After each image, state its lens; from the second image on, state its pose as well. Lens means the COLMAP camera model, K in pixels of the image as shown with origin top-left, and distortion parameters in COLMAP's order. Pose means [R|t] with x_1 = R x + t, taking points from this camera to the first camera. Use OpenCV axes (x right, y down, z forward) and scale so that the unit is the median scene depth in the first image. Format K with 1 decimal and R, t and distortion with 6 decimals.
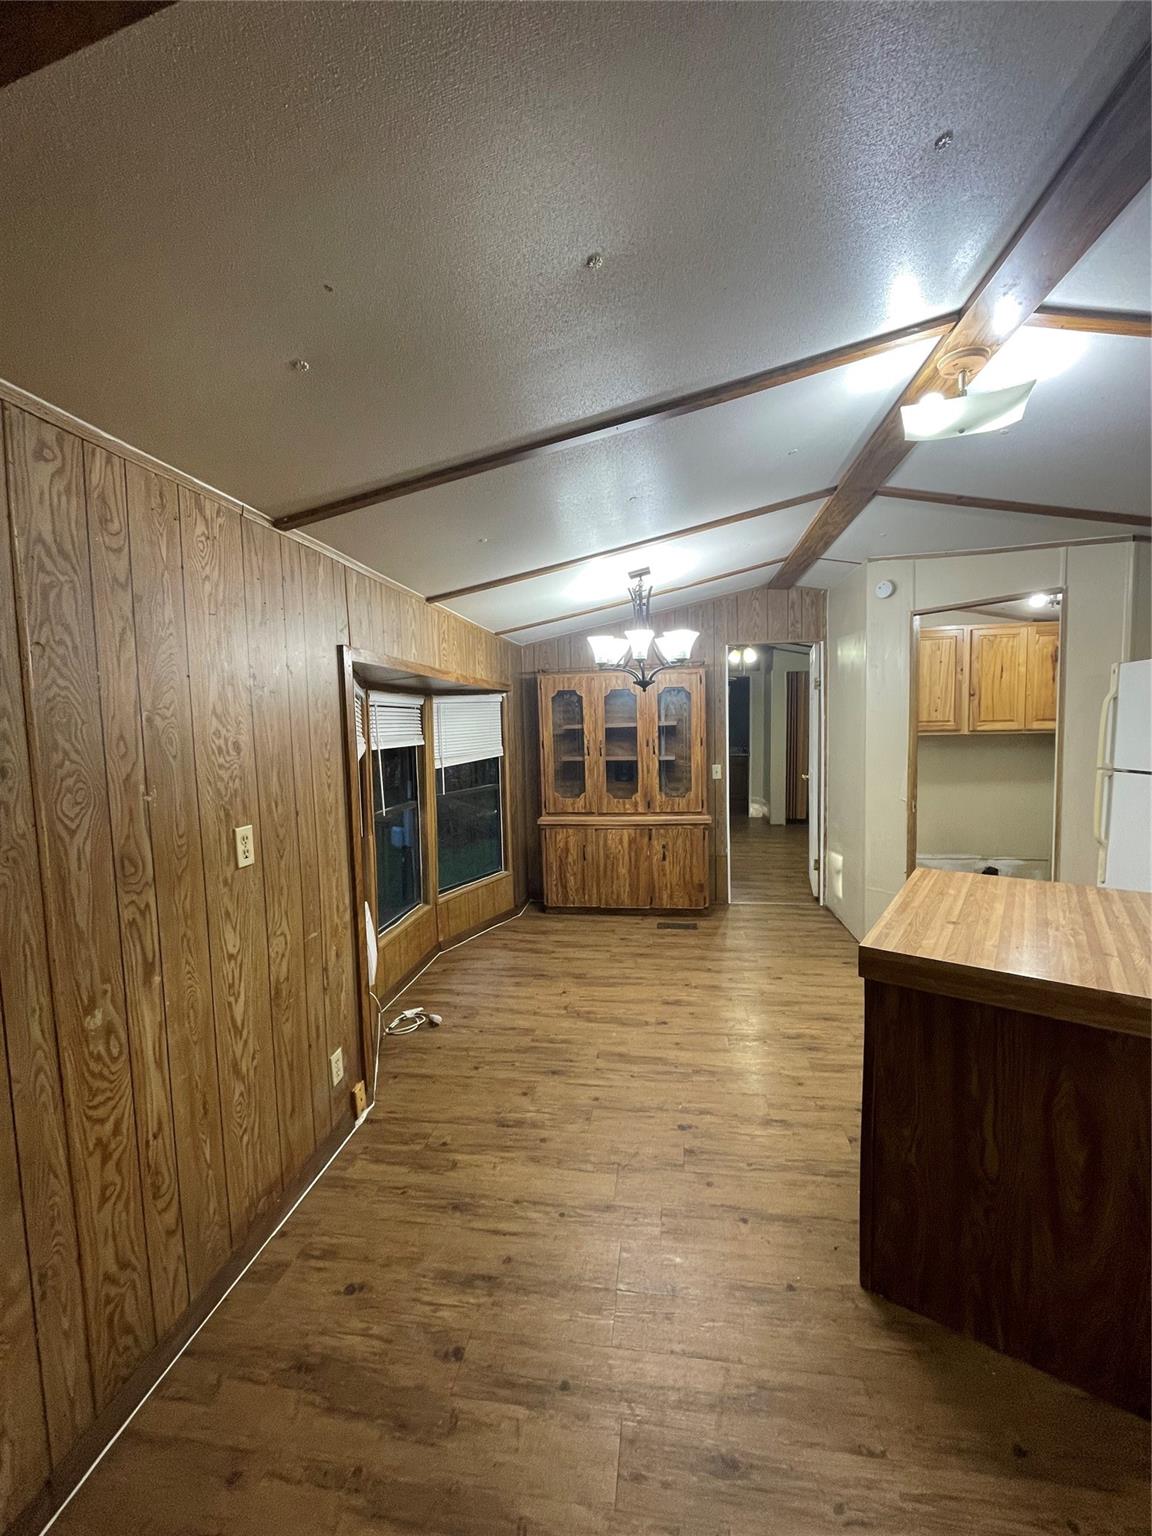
lens RADIAL K [[616.7, 0, 582.9], [0, 616.7, 767.1], [0, 0, 1]] dist [-0.011162, 0.001244]
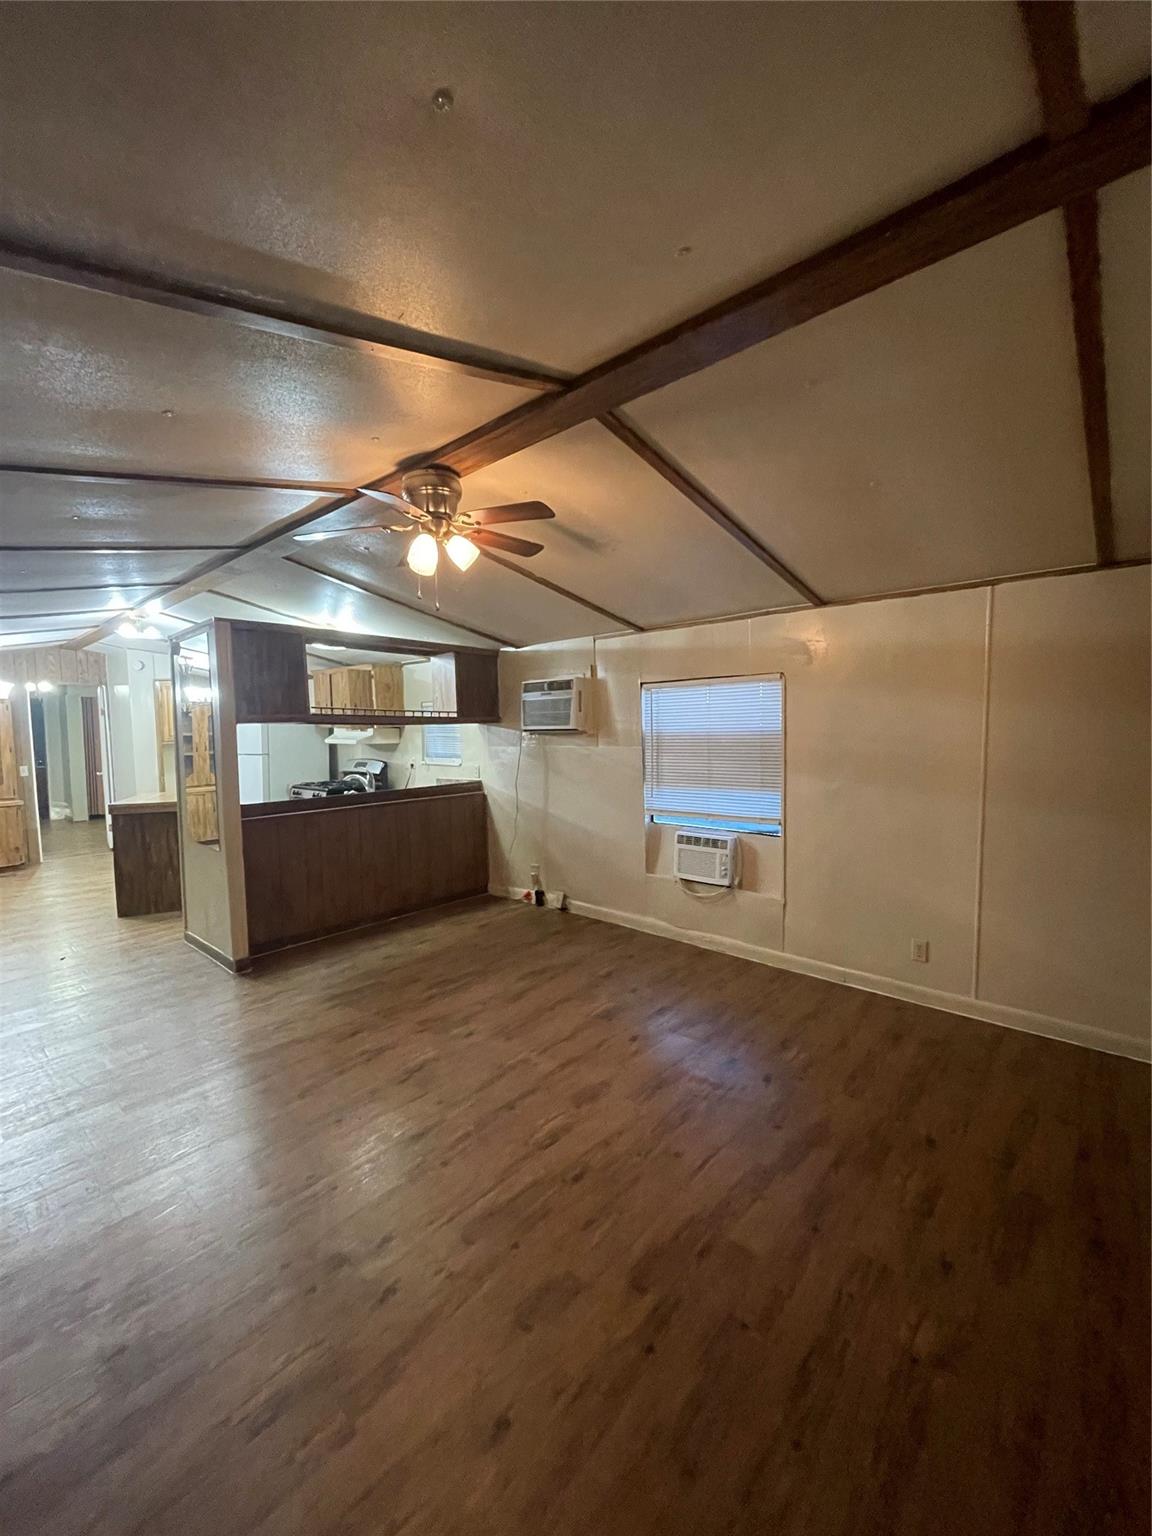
lens RADIAL K [[616.7, 0, 582.9], [0, 616.7, 767.1], [0, 0, 1]] dist [-0.011162, 0.001244]
pose [[0.545513, -0.041026, 0.837097, -0.346008], [0.066344, 0.997781, 0.005667, 0.098937], [-0.835472, 0.052445, 0.547025, -1.136834]]
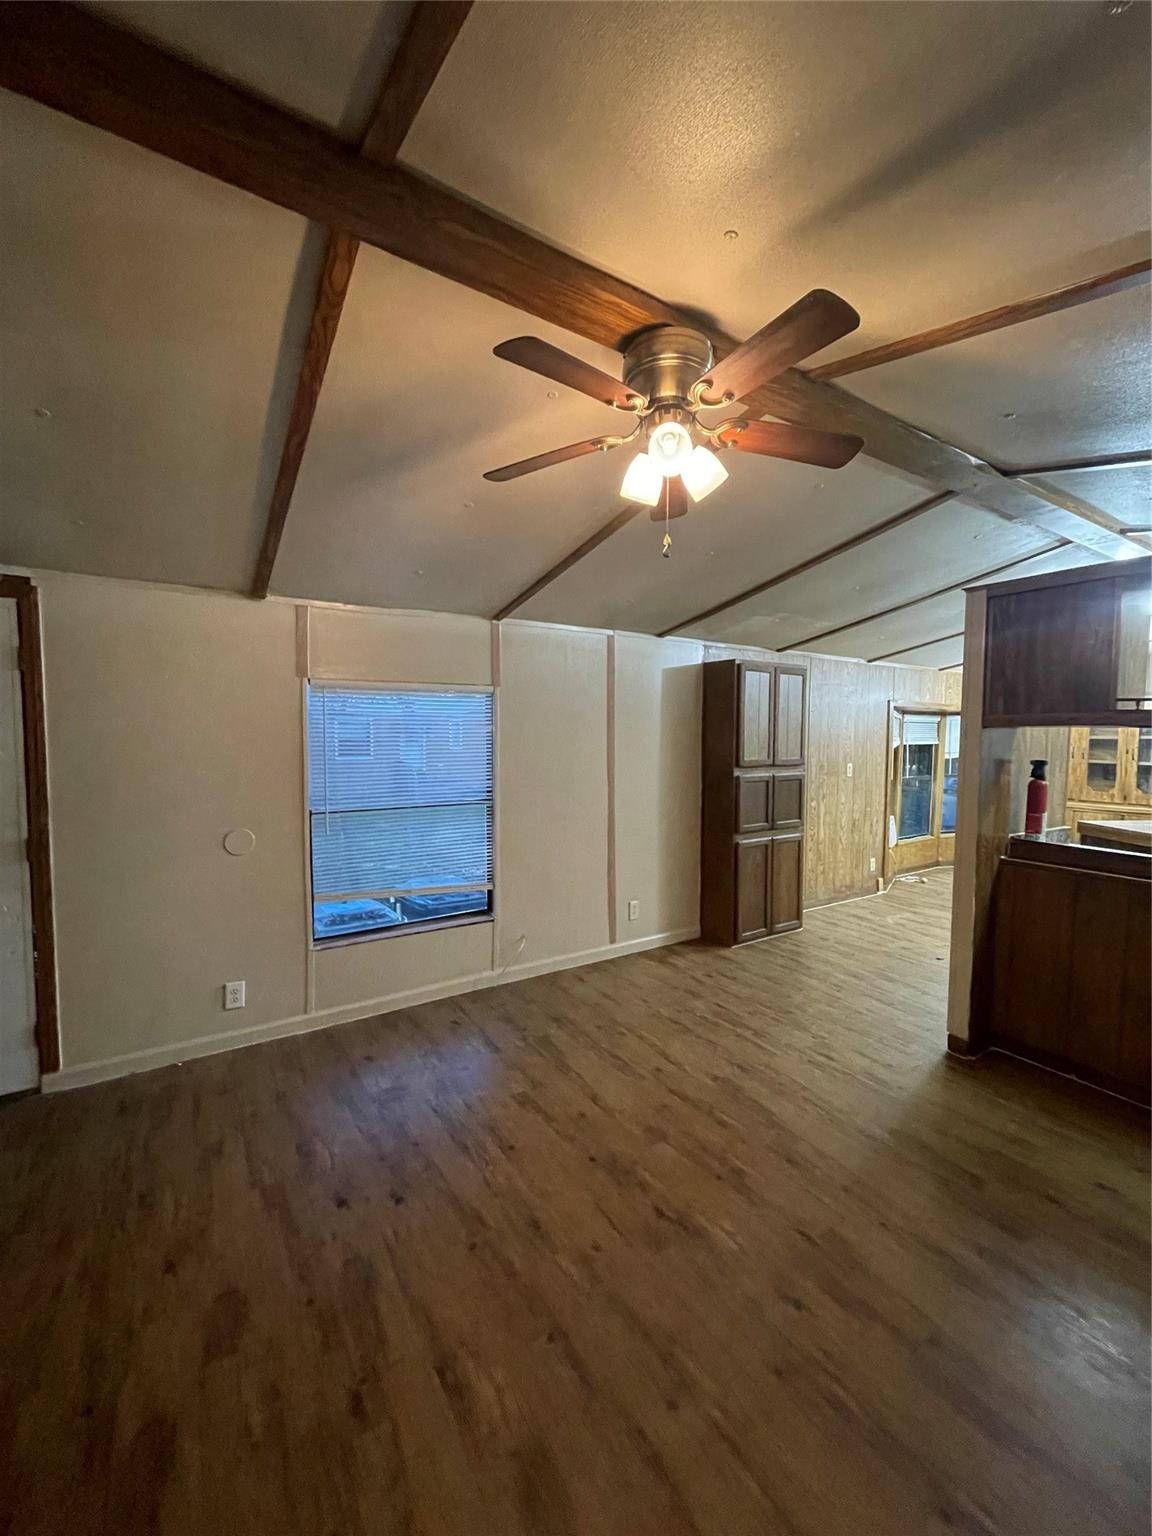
lens RADIAL K [[616.7, 0, 582.9], [0, 616.7, 767.1], [0, 0, 1]] dist [-0.011162, 0.001244]
pose [[0.656260, 0.071499, -0.751140, 0.424290], [-0.075944, 0.996704, 0.028522, 0.060830], [0.750704, 0.038326, 0.659526, -0.972668]]
